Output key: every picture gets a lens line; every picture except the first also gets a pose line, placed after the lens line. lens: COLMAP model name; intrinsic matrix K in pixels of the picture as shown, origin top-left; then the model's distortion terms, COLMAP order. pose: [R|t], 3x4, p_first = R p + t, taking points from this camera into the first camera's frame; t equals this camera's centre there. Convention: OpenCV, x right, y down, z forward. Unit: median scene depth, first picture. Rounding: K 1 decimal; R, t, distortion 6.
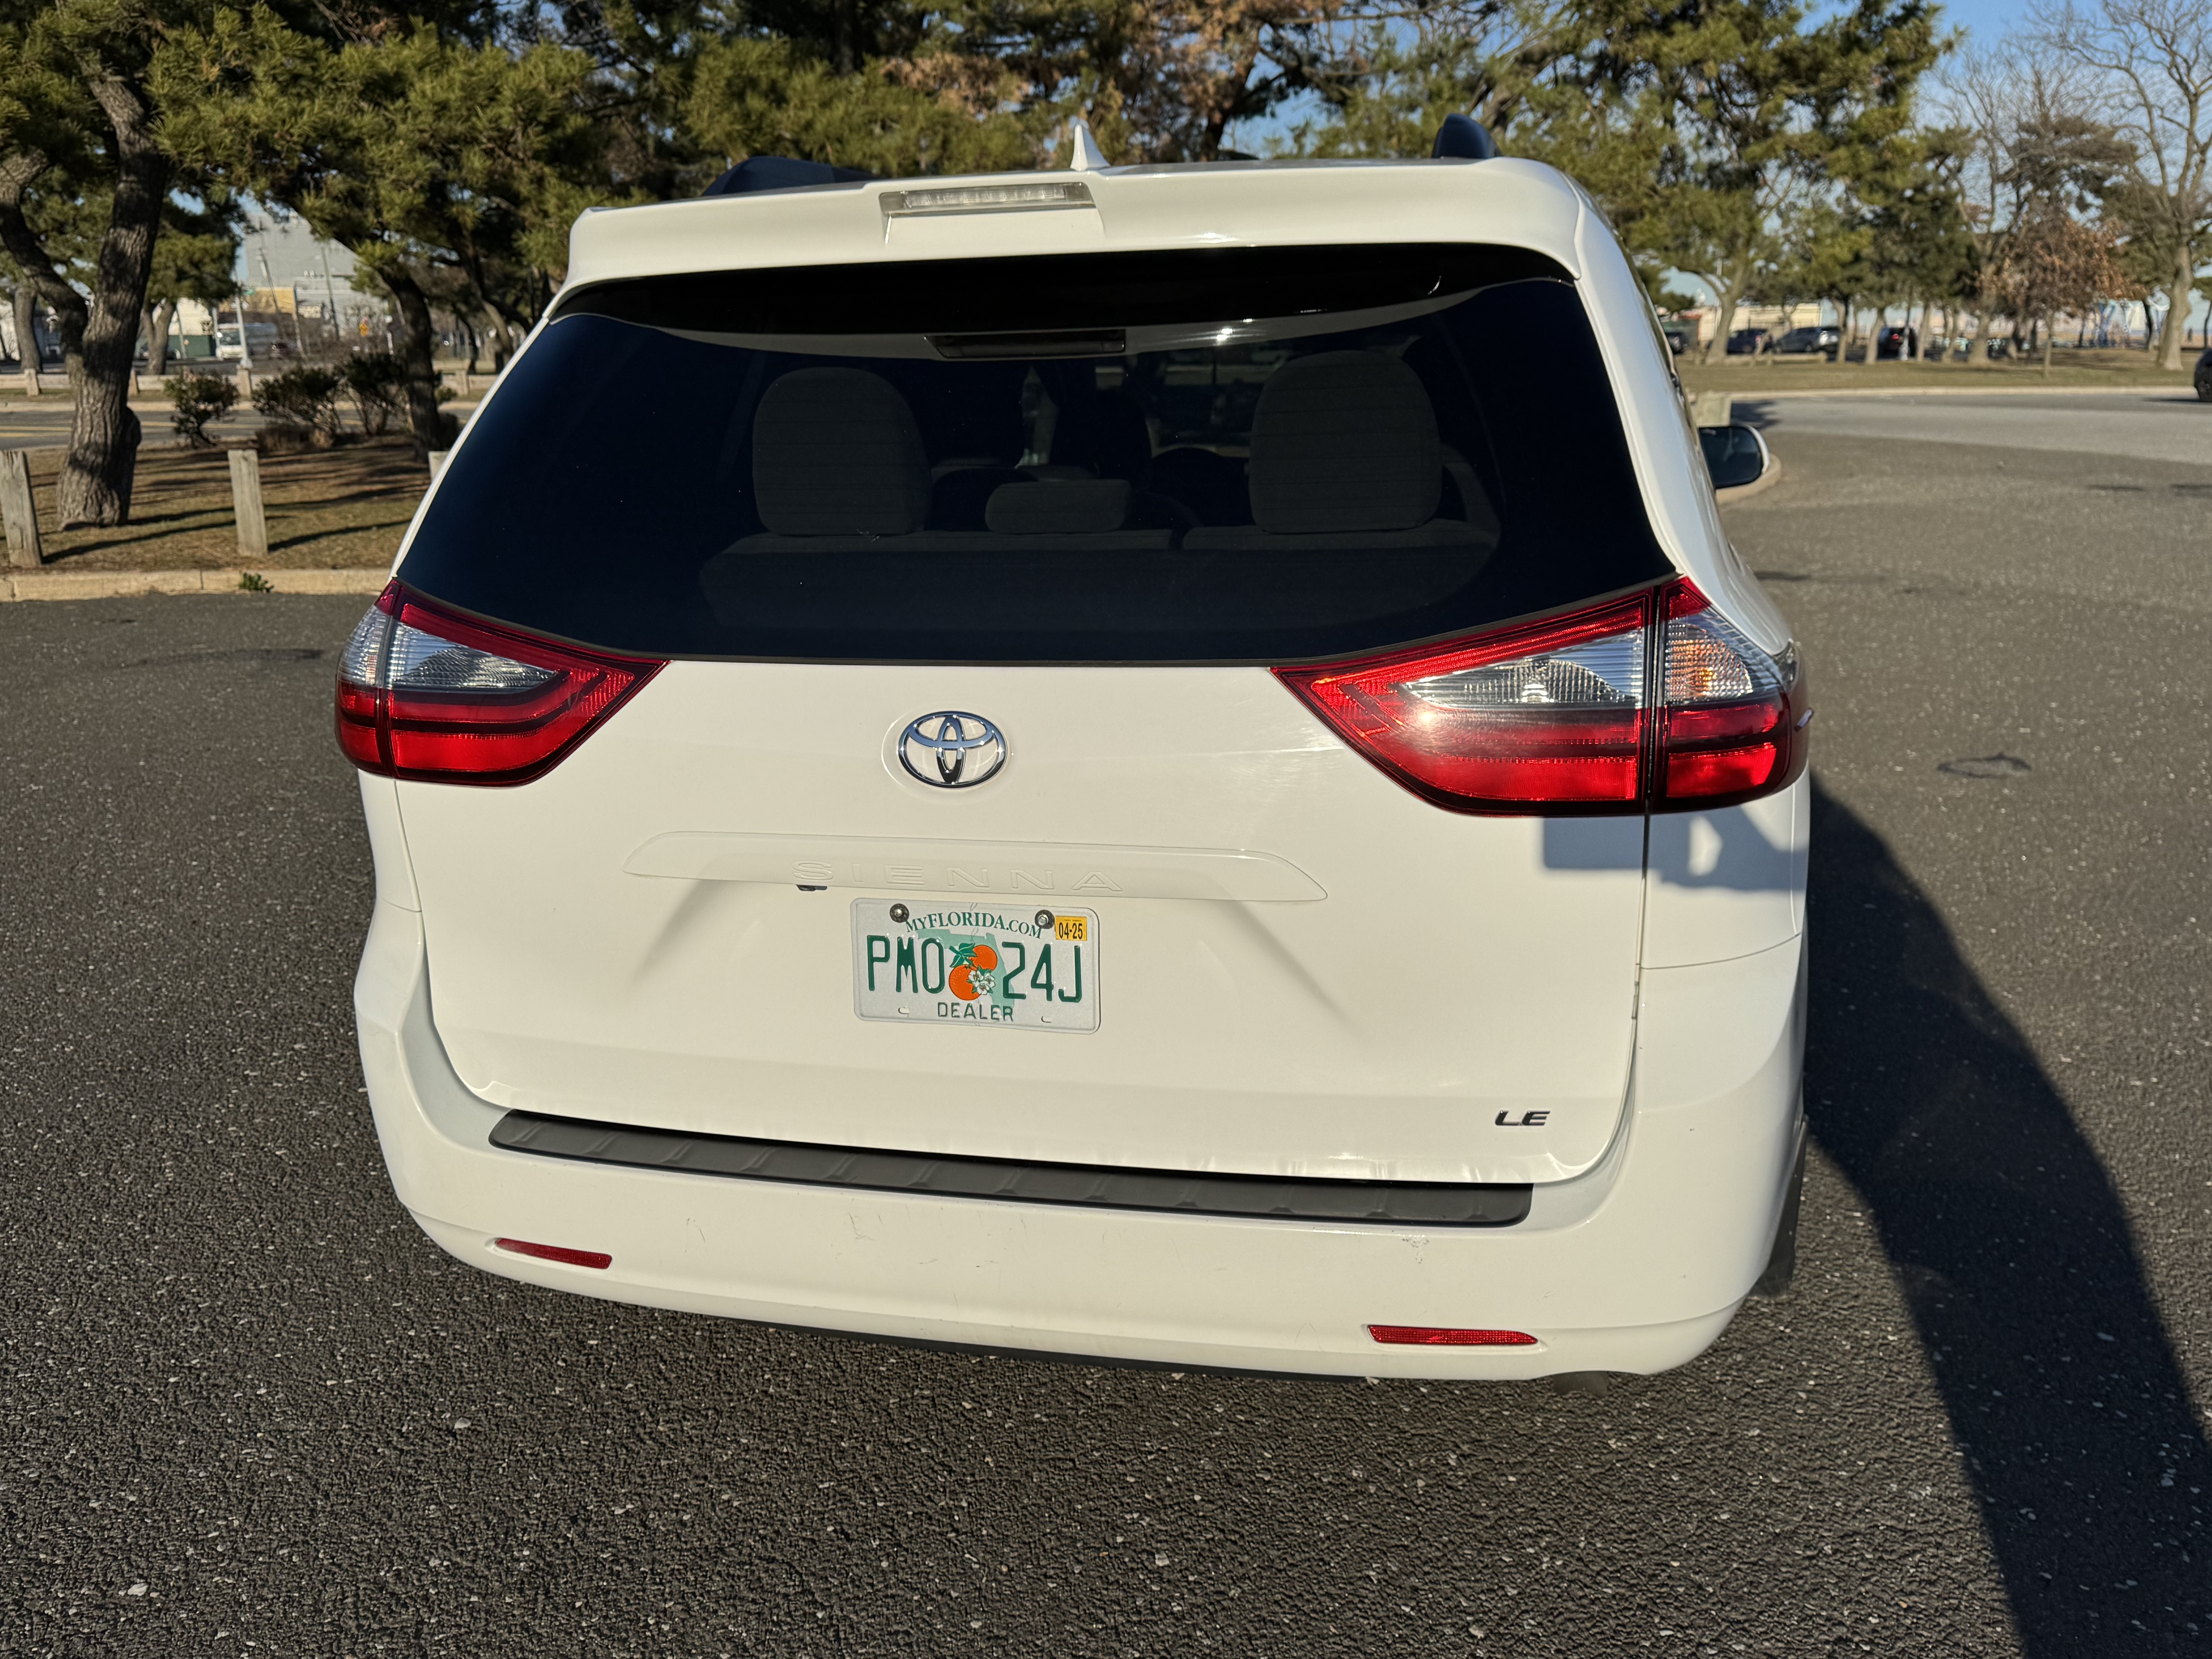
lens RADIAL K [[1925.8, 0, 1103.3], [0, 1925.8, 844.3], [0, 0, 1]] dist [0.022572, -0.023300]
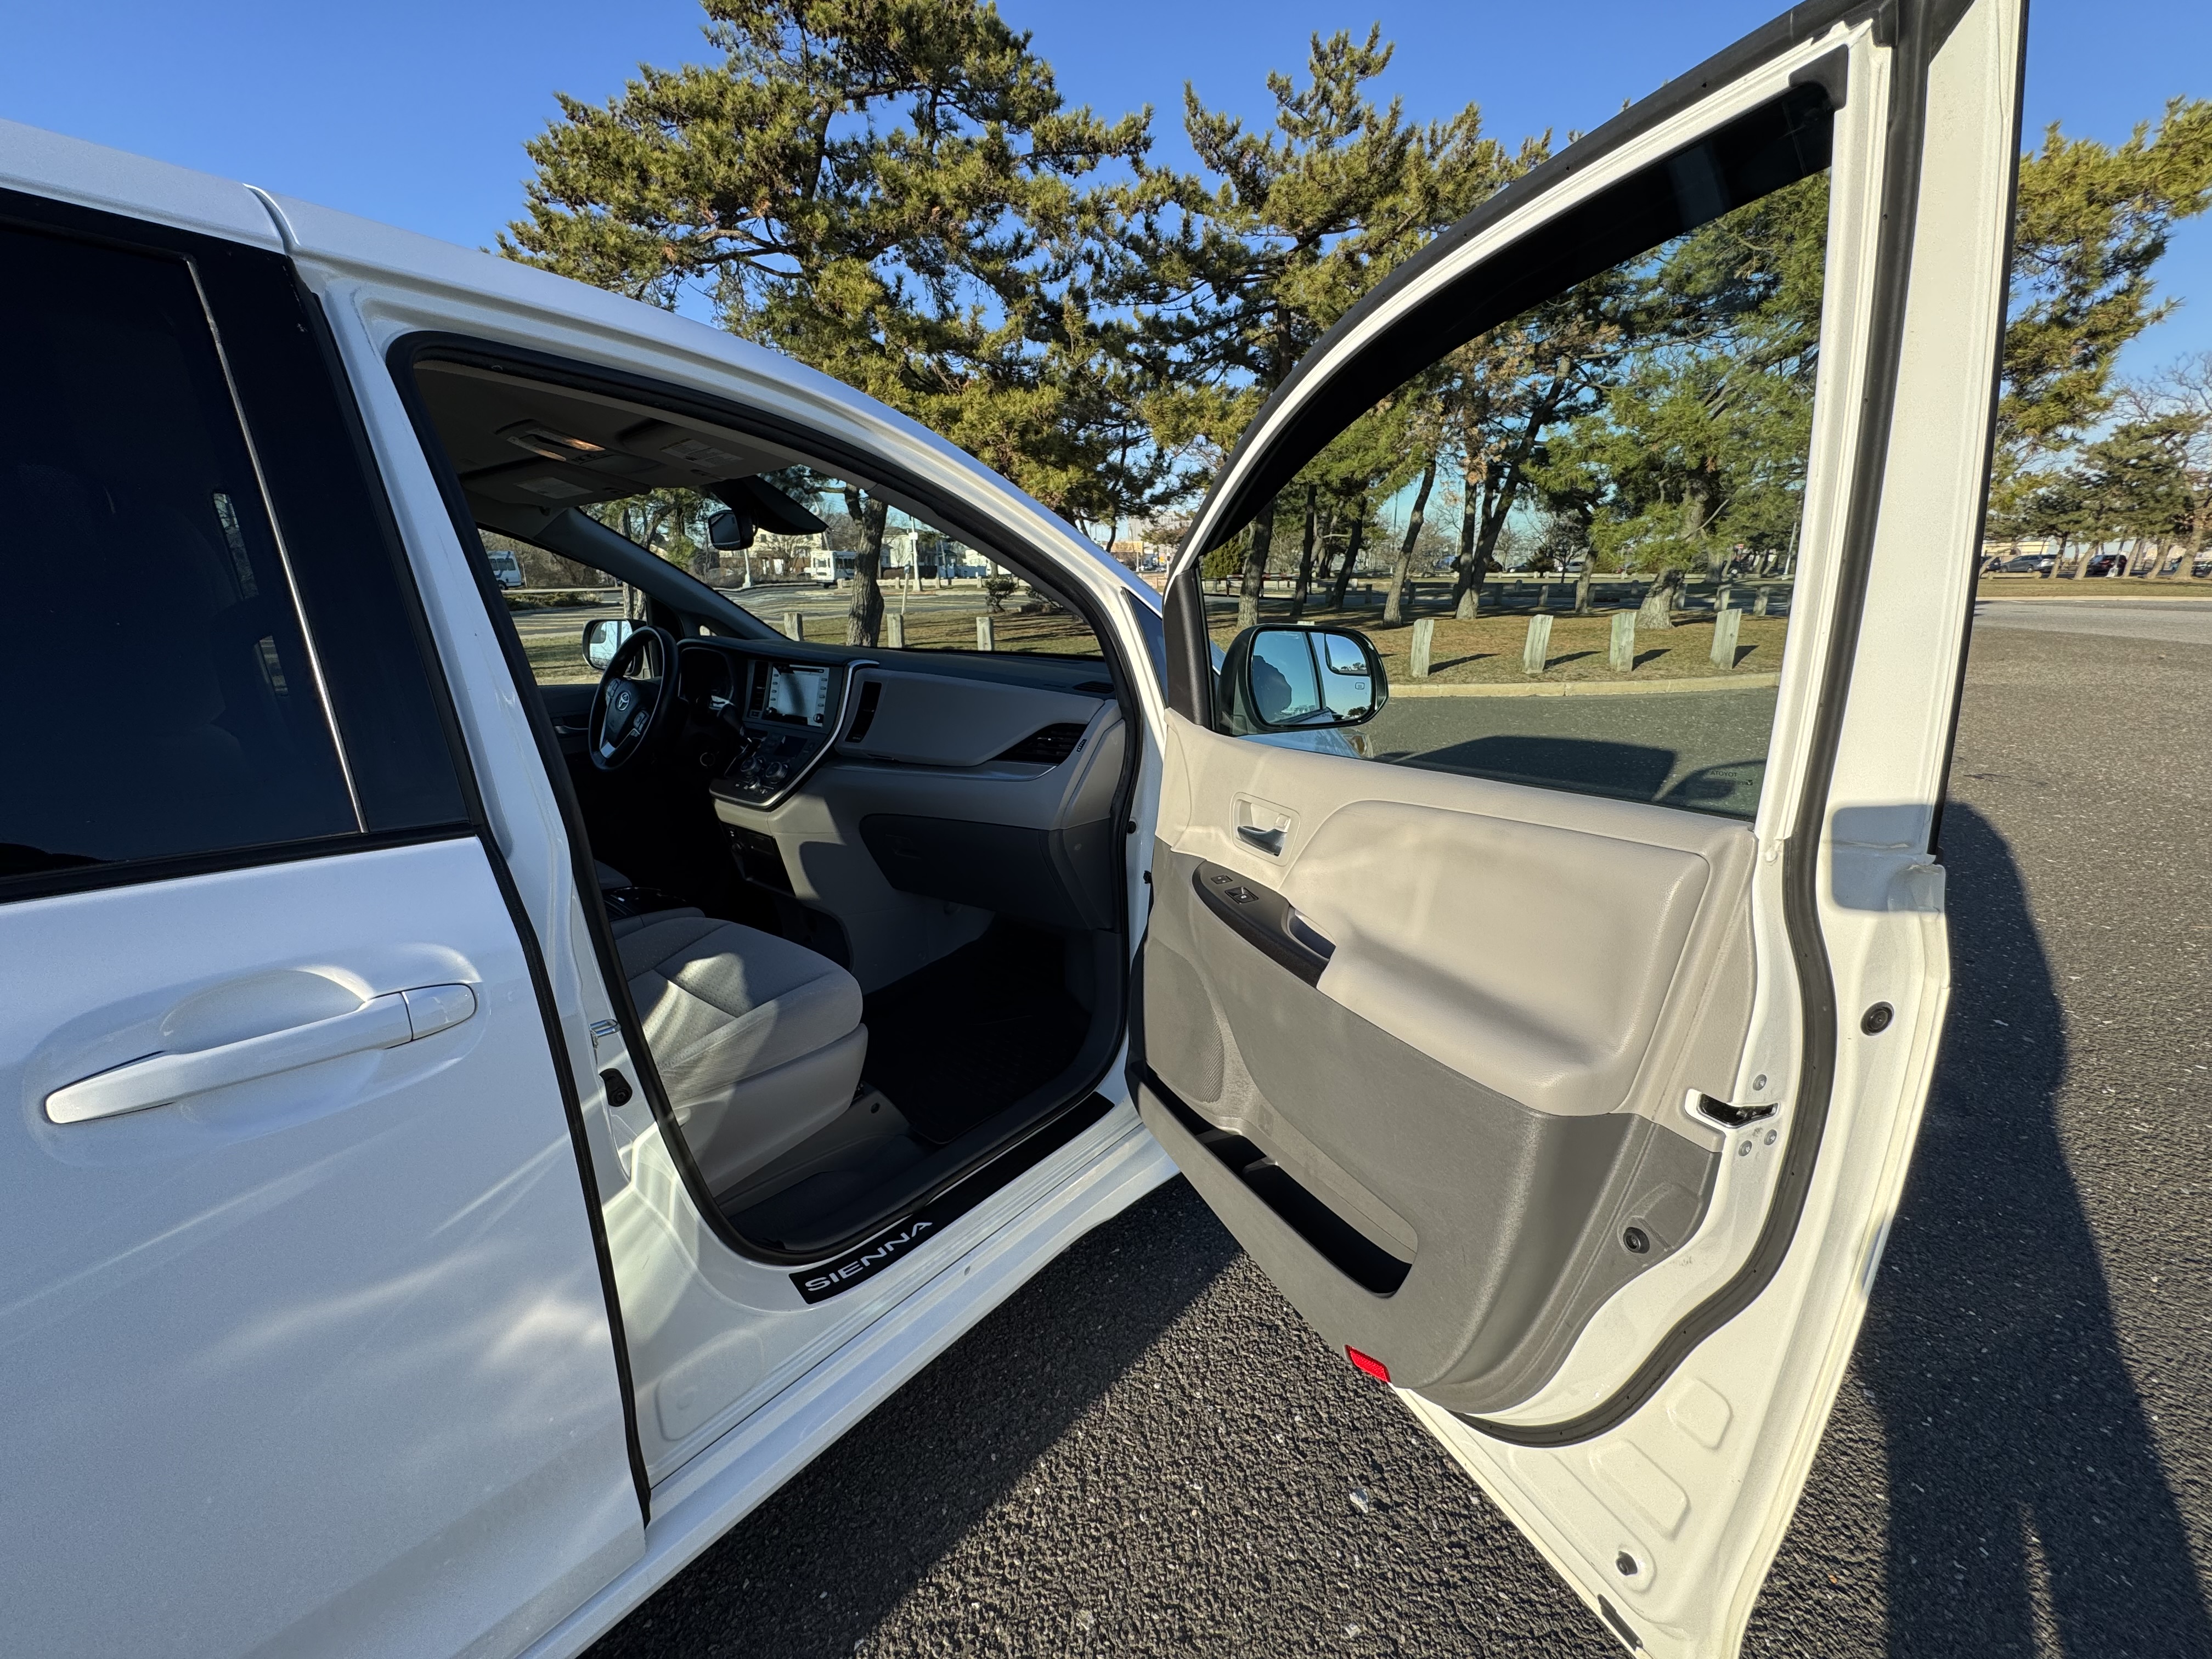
lens RADIAL K [[896.5, 0, 1106.9], [0, 896.5, 827.8], [0, 0, 1]] dist [-0.003733, 0.000613]
pose [[0.899630, 0.121505, -0.419407, 0.044734], [-0.109302, 0.992589, 0.053106, -0.018015], [0.422751, -0.001934, 0.906244, 0.079727]]
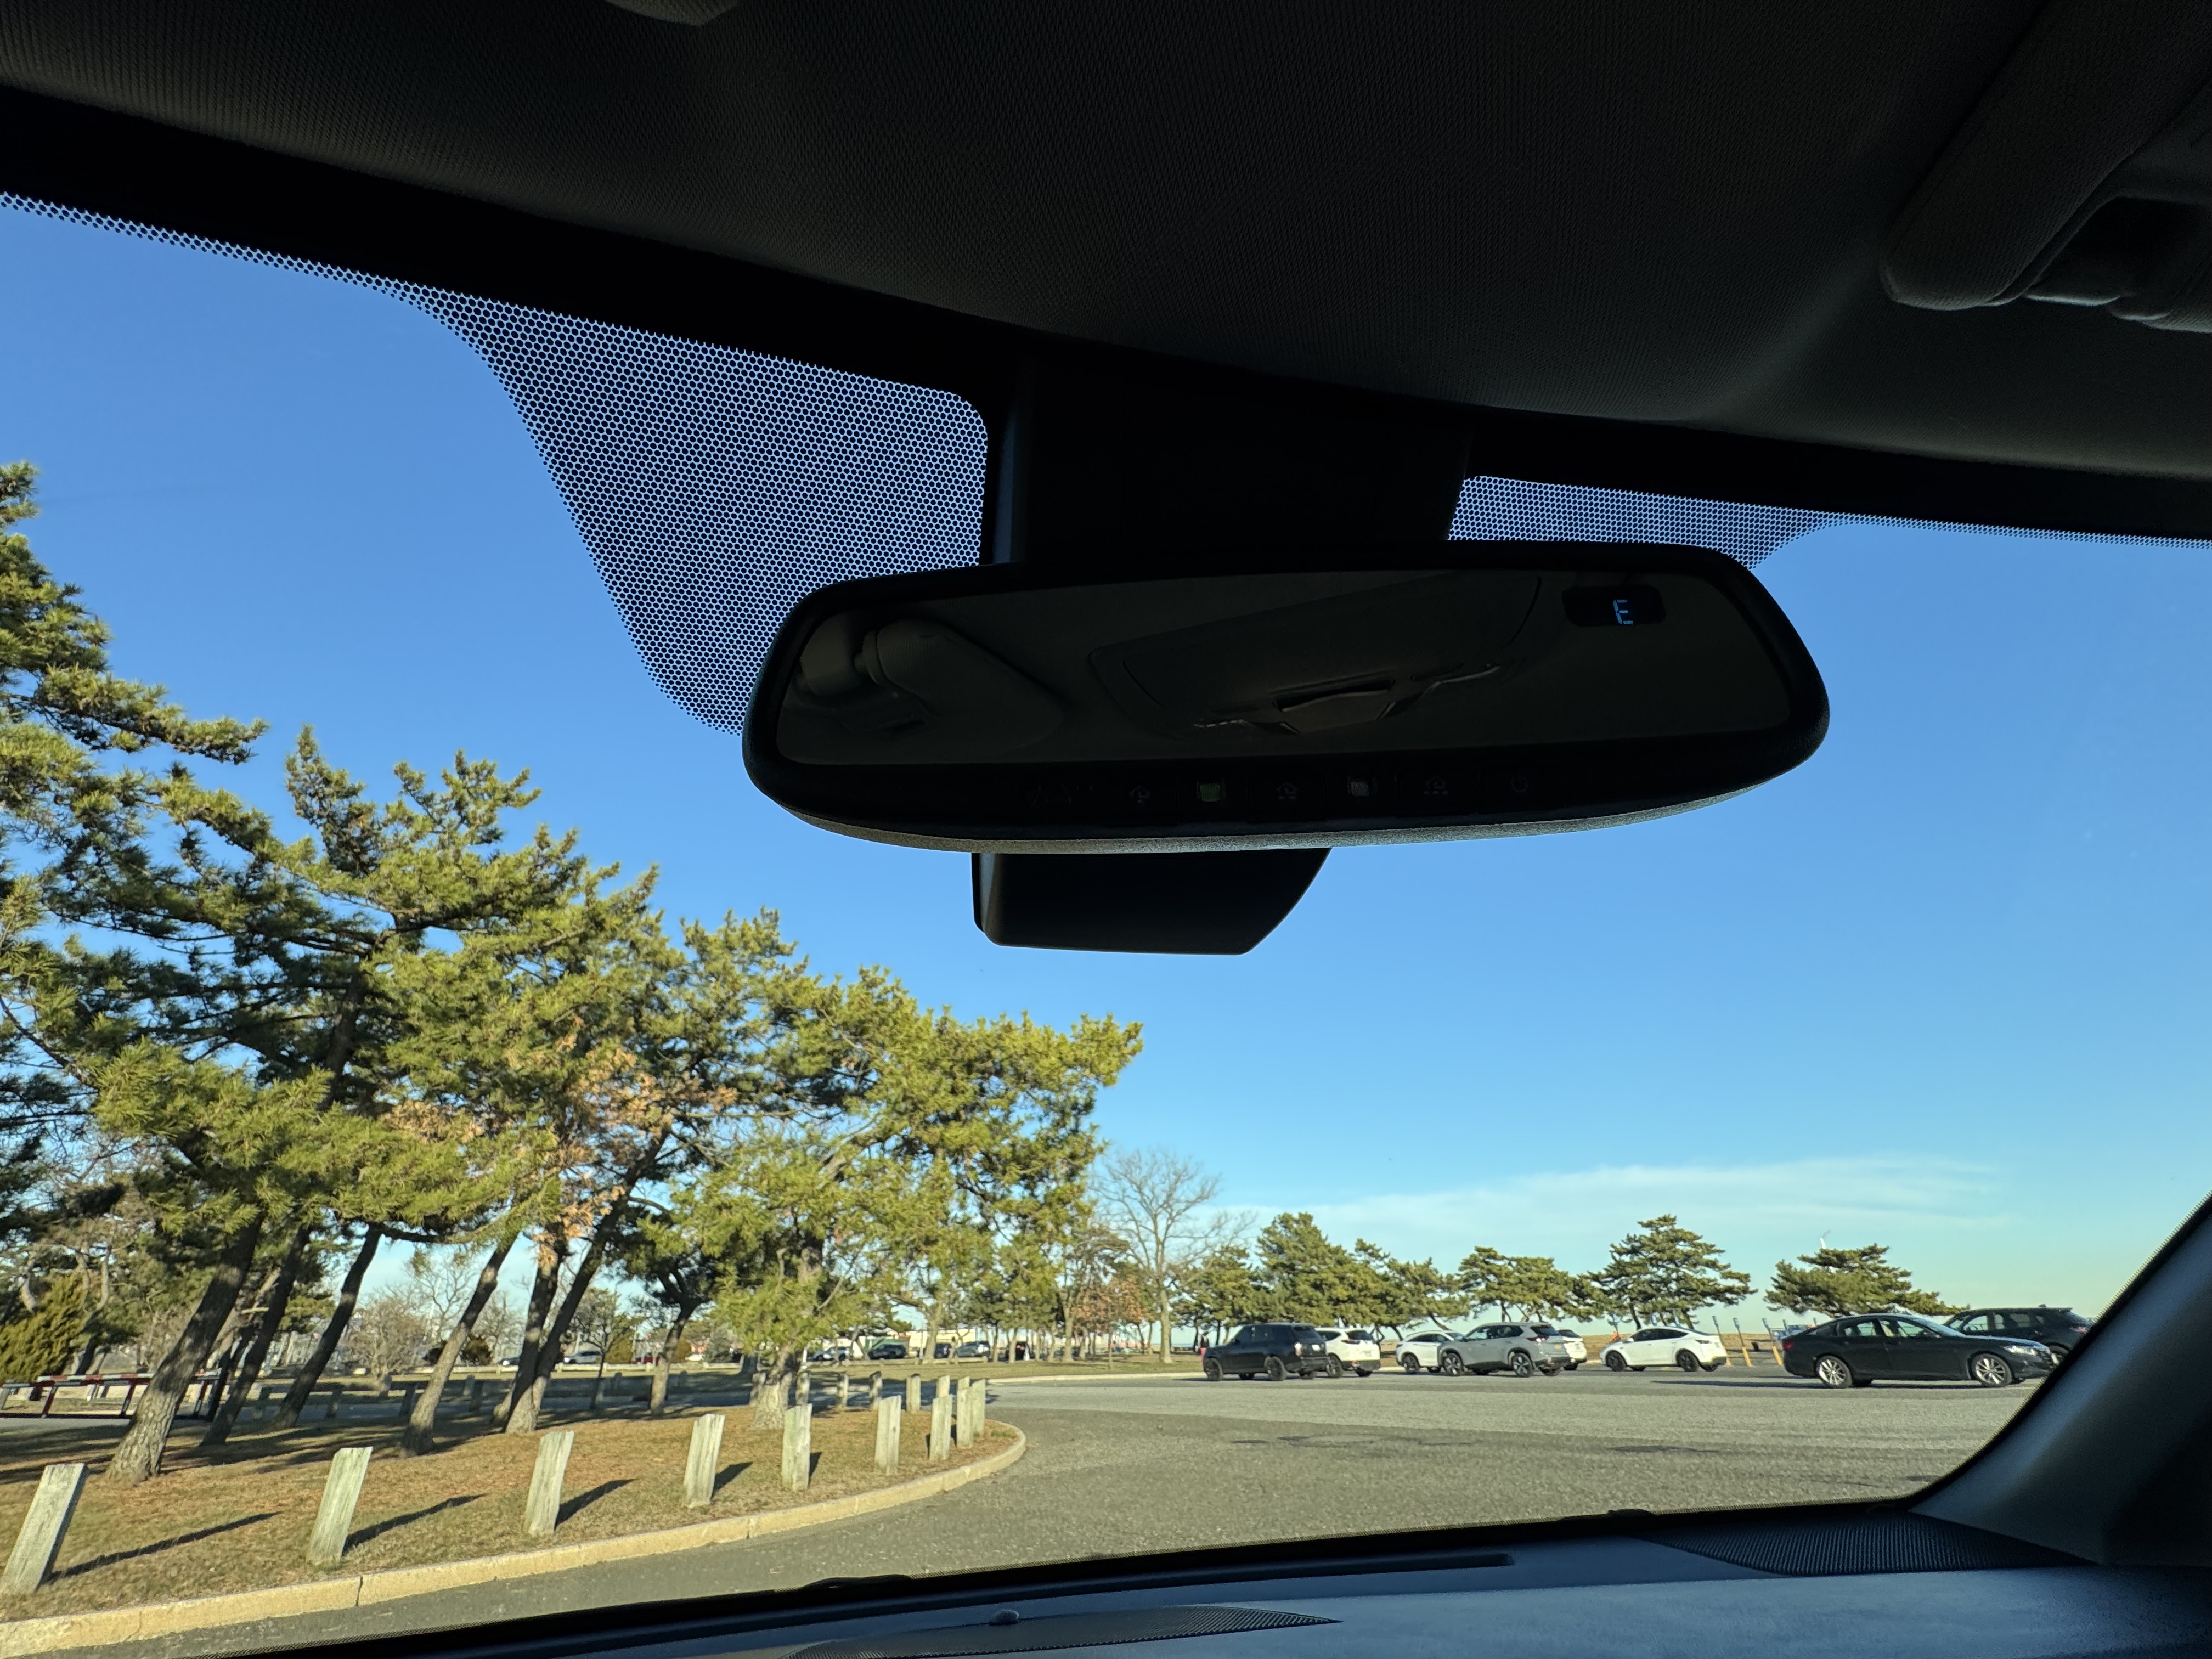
lens RADIAL K [[981.8, 0, 1096.0], [0, 981.8, 828.2], [0, 0, 1]] dist [0.001168, 0.001305]
pose [[0.892702, 0.204306, 0.401674, 0.009638], [0.123271, 0.746624, -0.653725, -0.022609], [-0.433460, 0.633097, 0.641328, 0.104936]]
